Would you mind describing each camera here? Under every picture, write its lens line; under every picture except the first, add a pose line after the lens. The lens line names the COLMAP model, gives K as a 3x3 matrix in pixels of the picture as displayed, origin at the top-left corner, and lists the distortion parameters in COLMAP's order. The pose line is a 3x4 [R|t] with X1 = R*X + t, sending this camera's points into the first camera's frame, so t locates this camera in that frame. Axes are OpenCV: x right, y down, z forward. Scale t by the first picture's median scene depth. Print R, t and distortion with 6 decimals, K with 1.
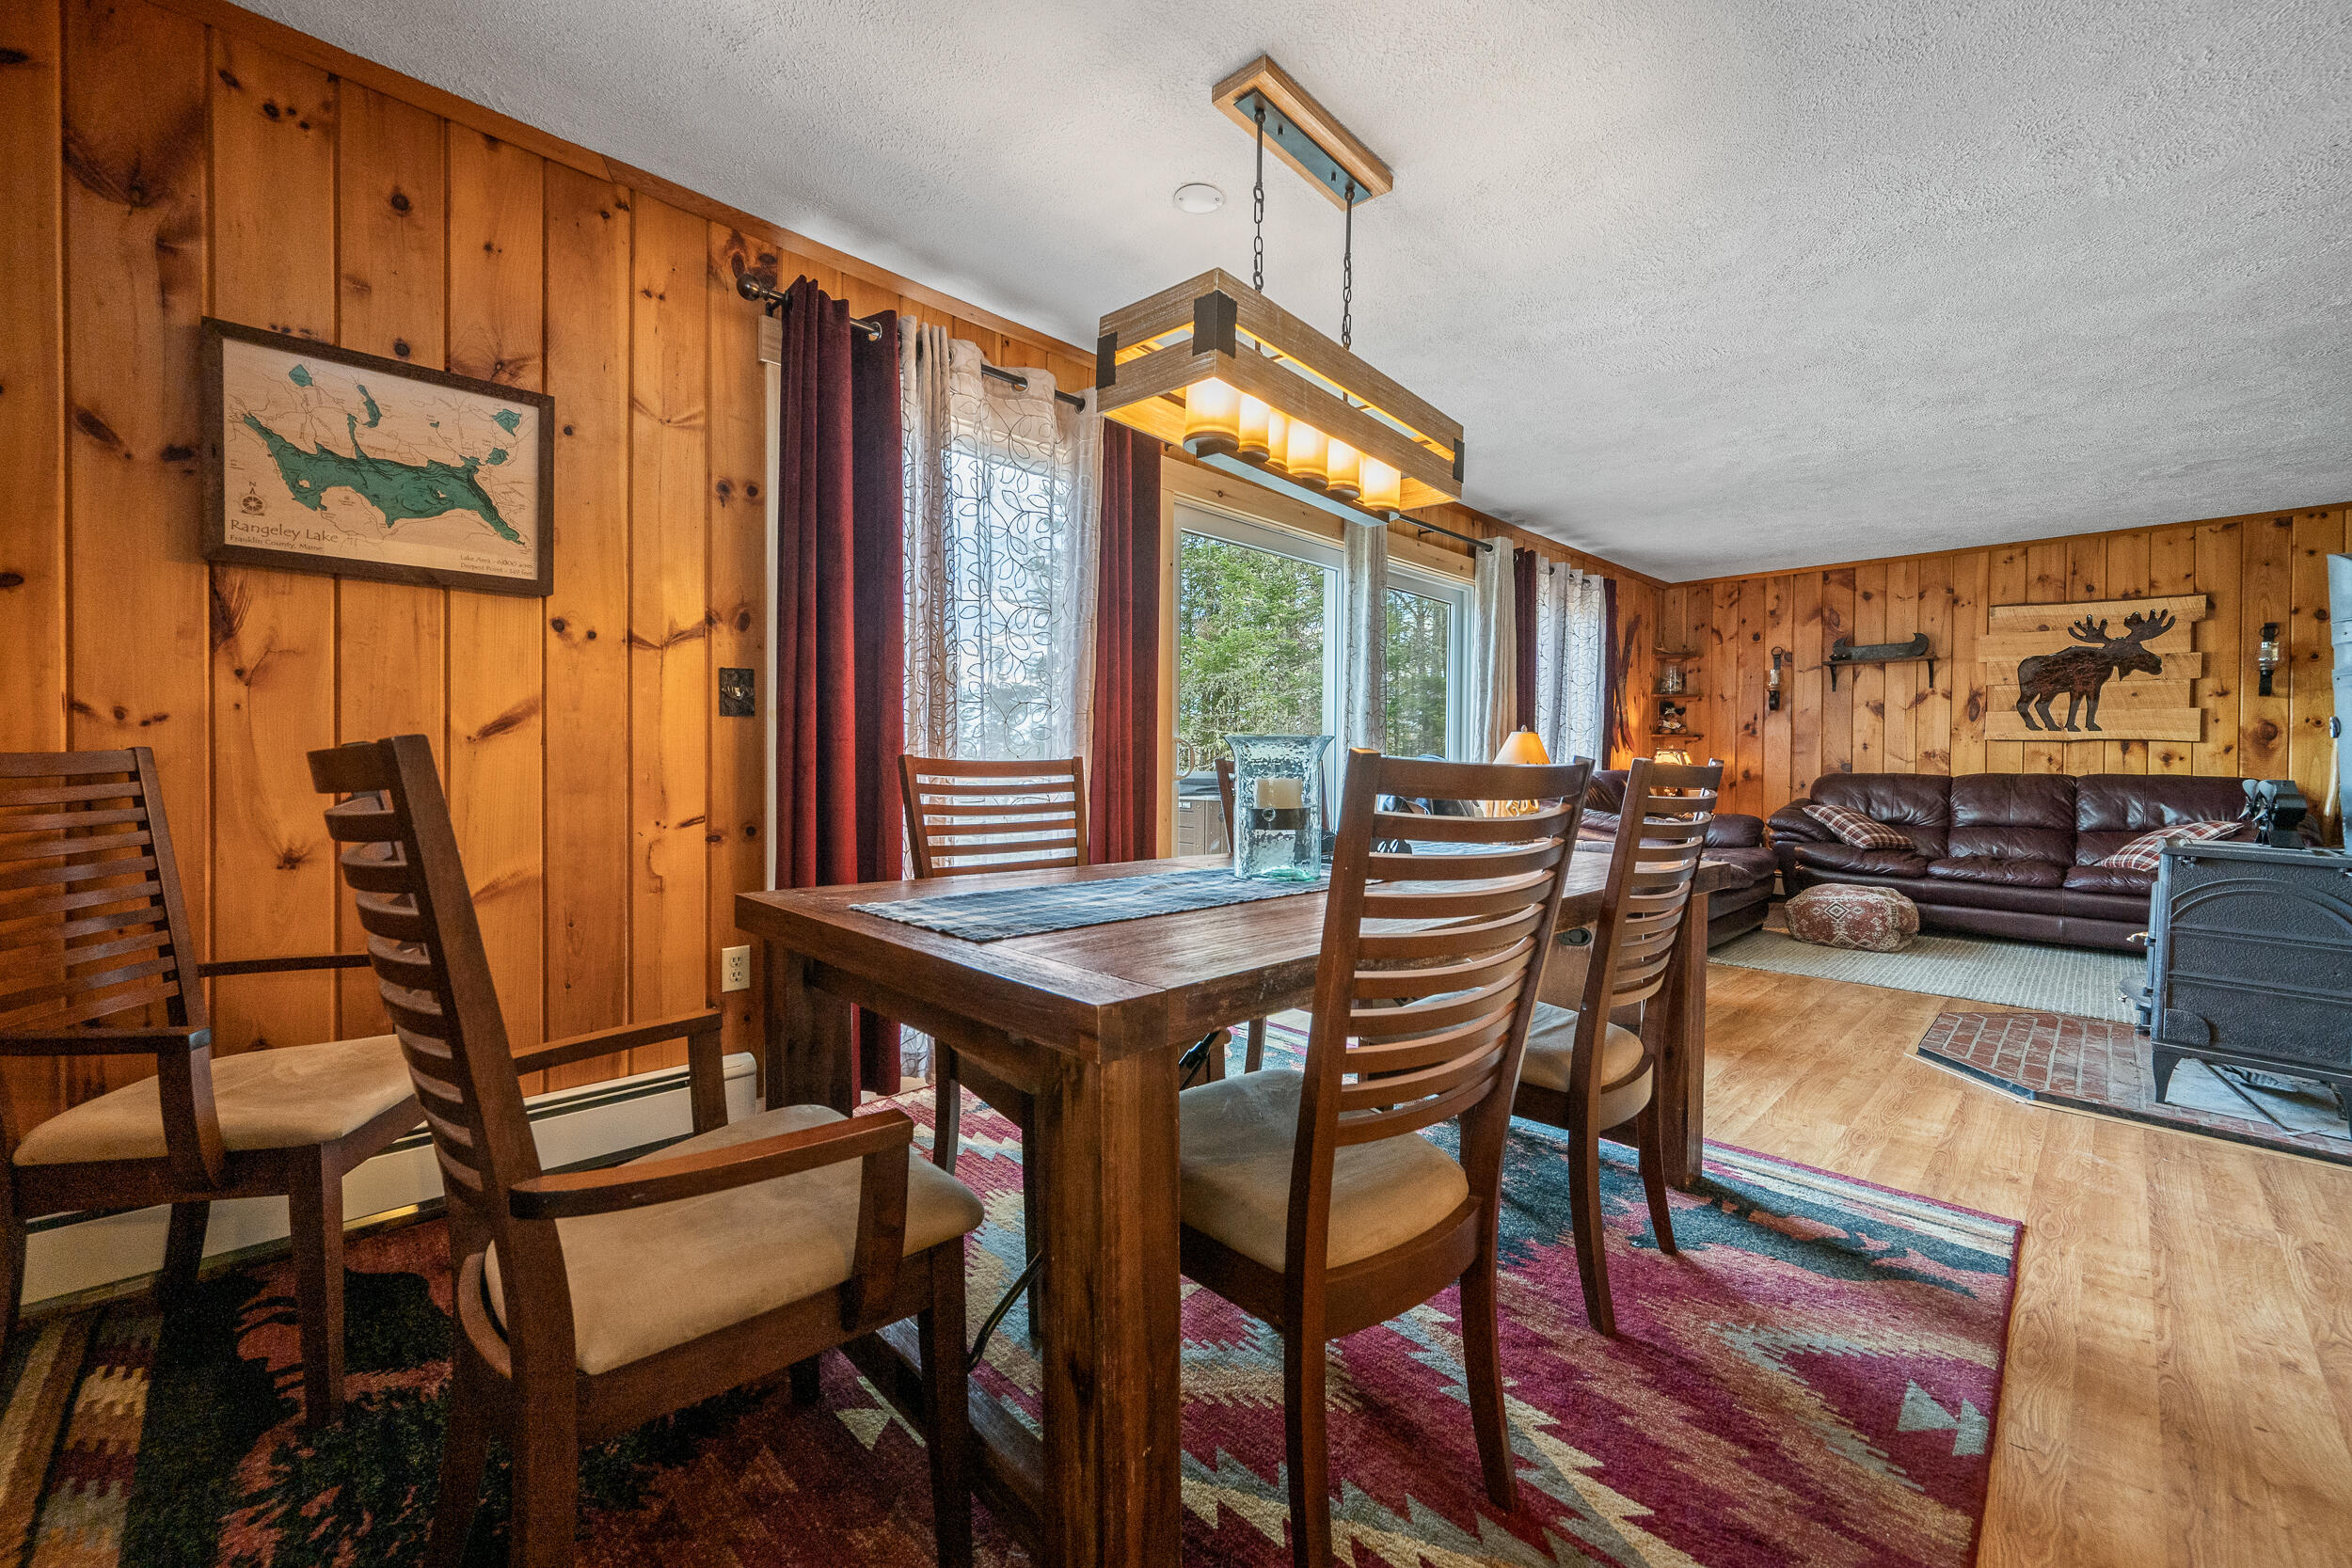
lens RADIAL K [[924.4, 0, 1174.7], [0, 924.4, 771.4], [0, 0, 1]] dist [-0.000454, 0.000372]
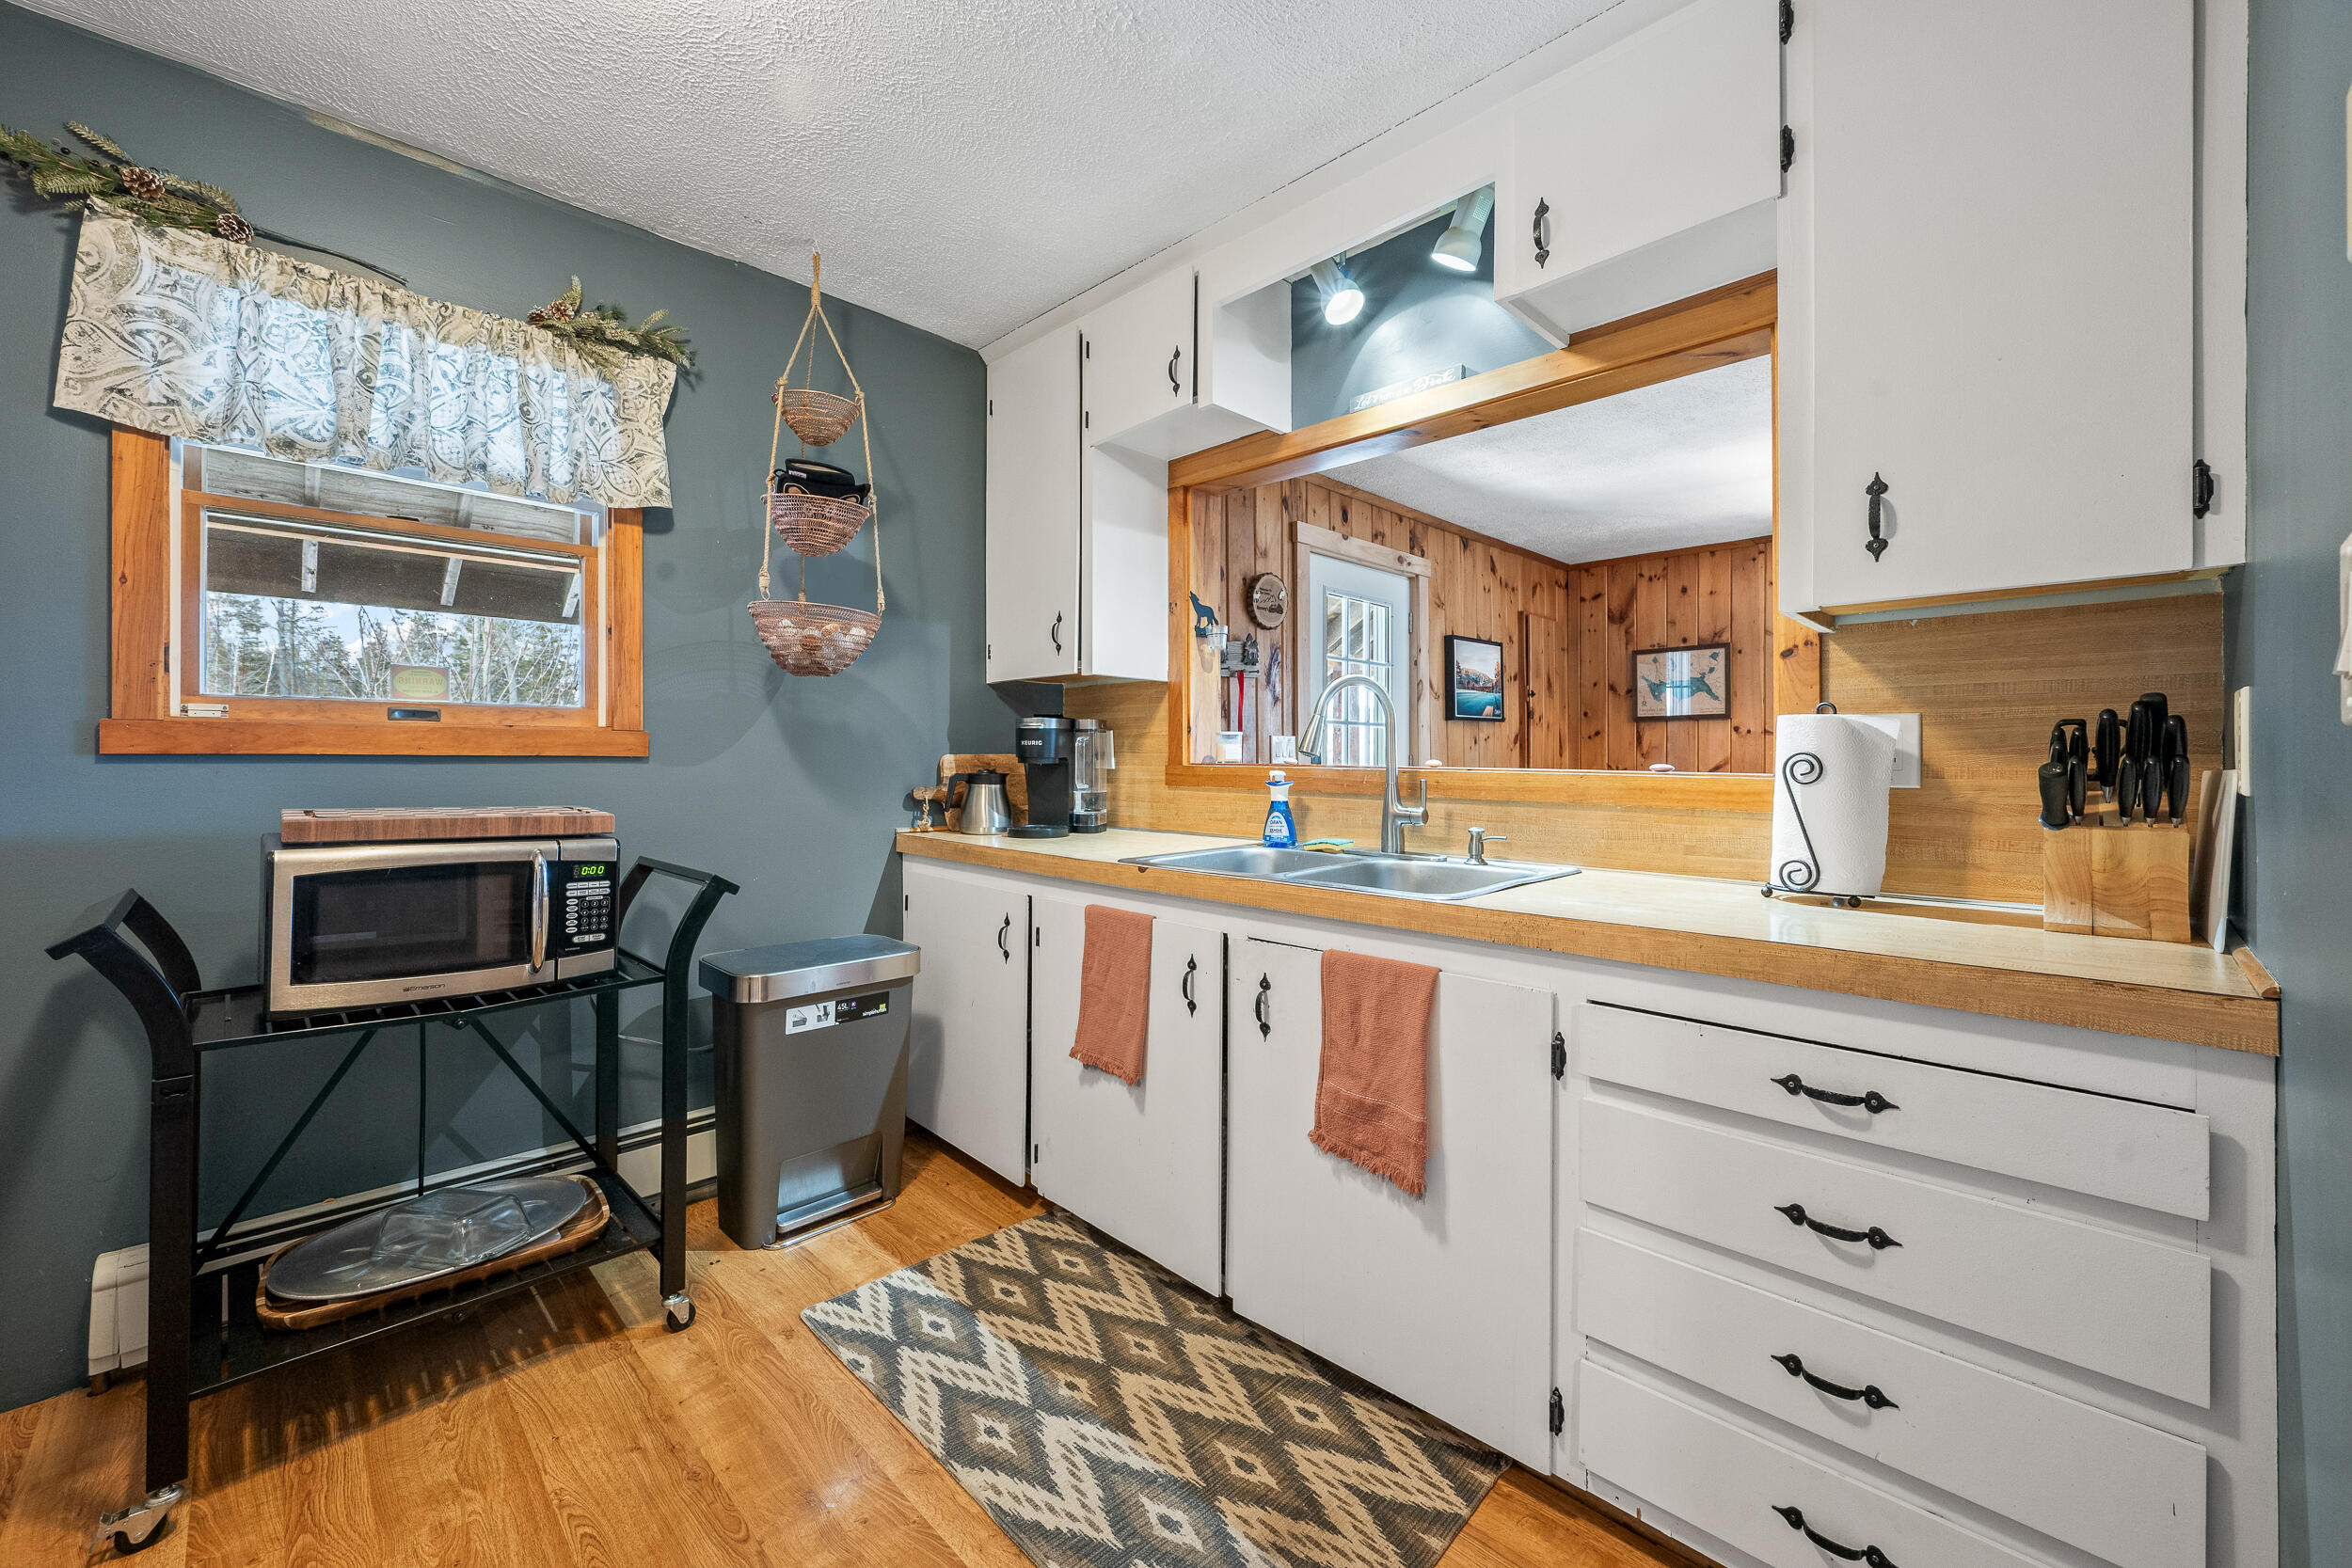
lens RADIAL K [[924.4, 0, 1182.0], [0, 924.4, 765.8], [0, 0, 1]] dist [-0.000454, 0.000372]
pose [[0.003470, -0.006520, -0.999973, 0.718844], [-0.011357, 0.999914, -0.006559, -0.009511], [0.999929, 0.011380, 0.003396, -0.202534]]
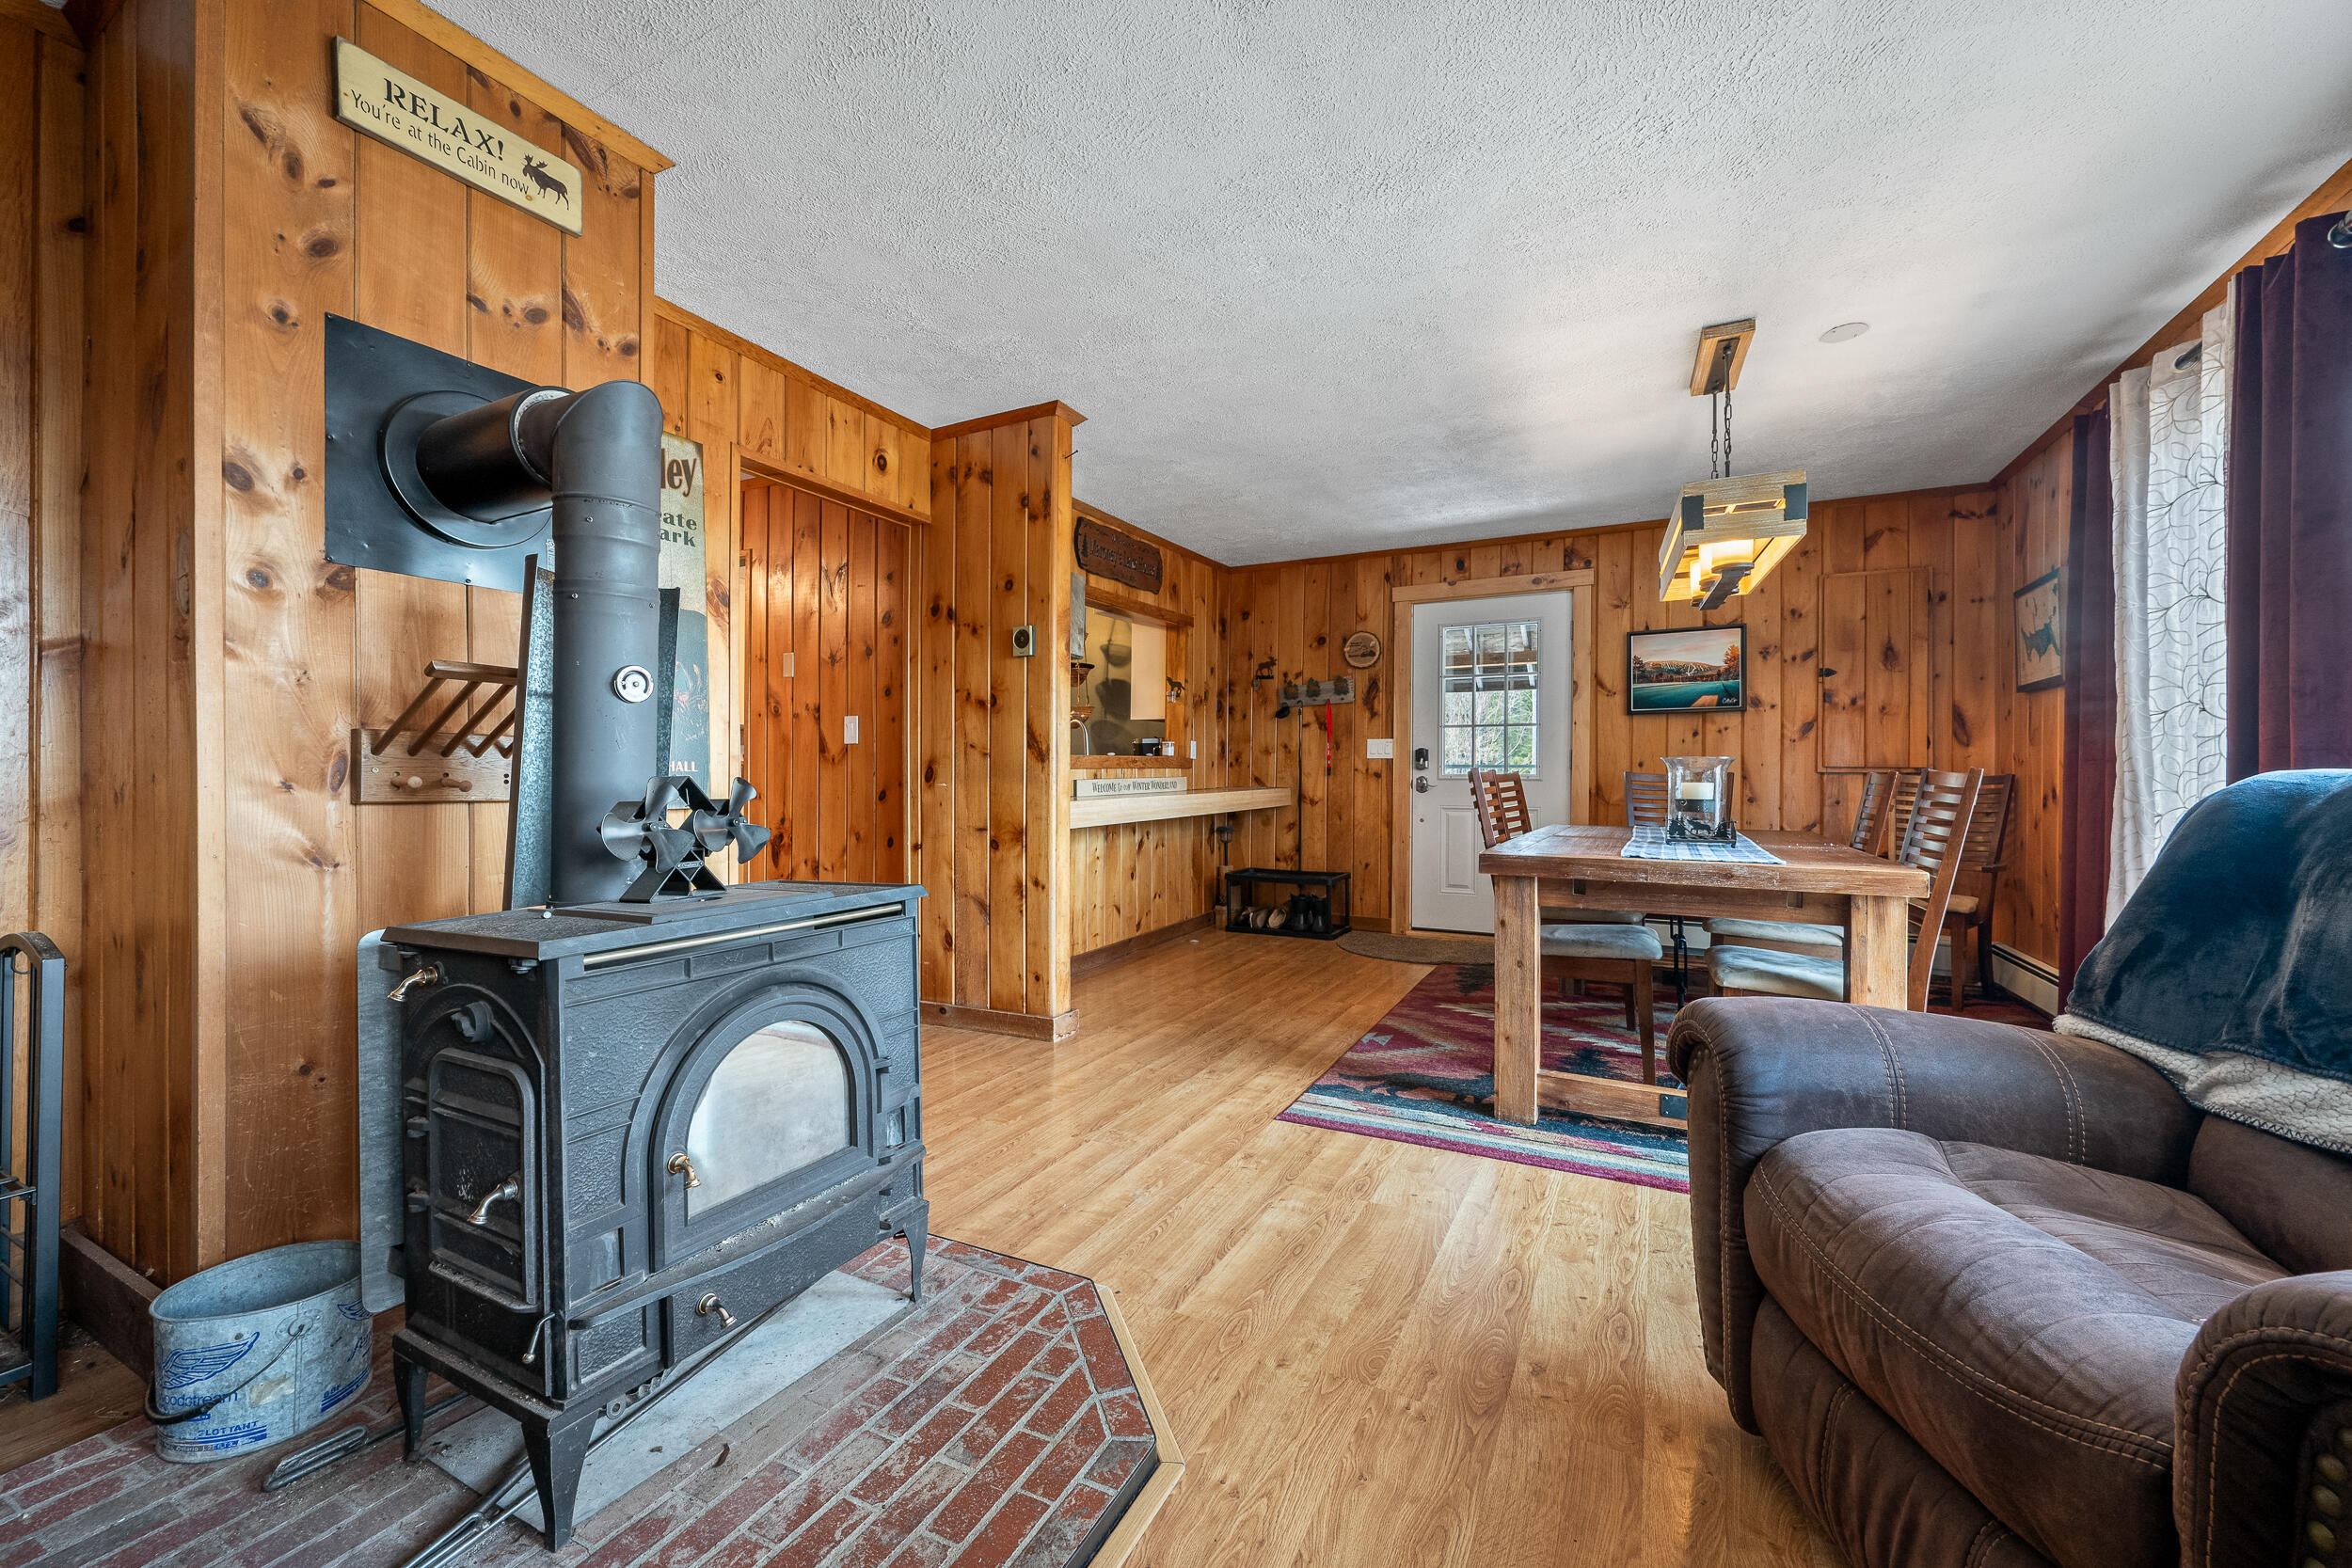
lens RADIAL K [[924.4, 0, 1175.4], [0, 924.4, 777.6], [0, 0, 1]] dist [-0.000454, 0.000372]
pose [[-0.950461, -0.012798, -0.310581, 0.542223], [-0.016214, 0.999833, 0.008417, 0.000068], [0.310421, 0.013036, -0.950510, 0.811147]]
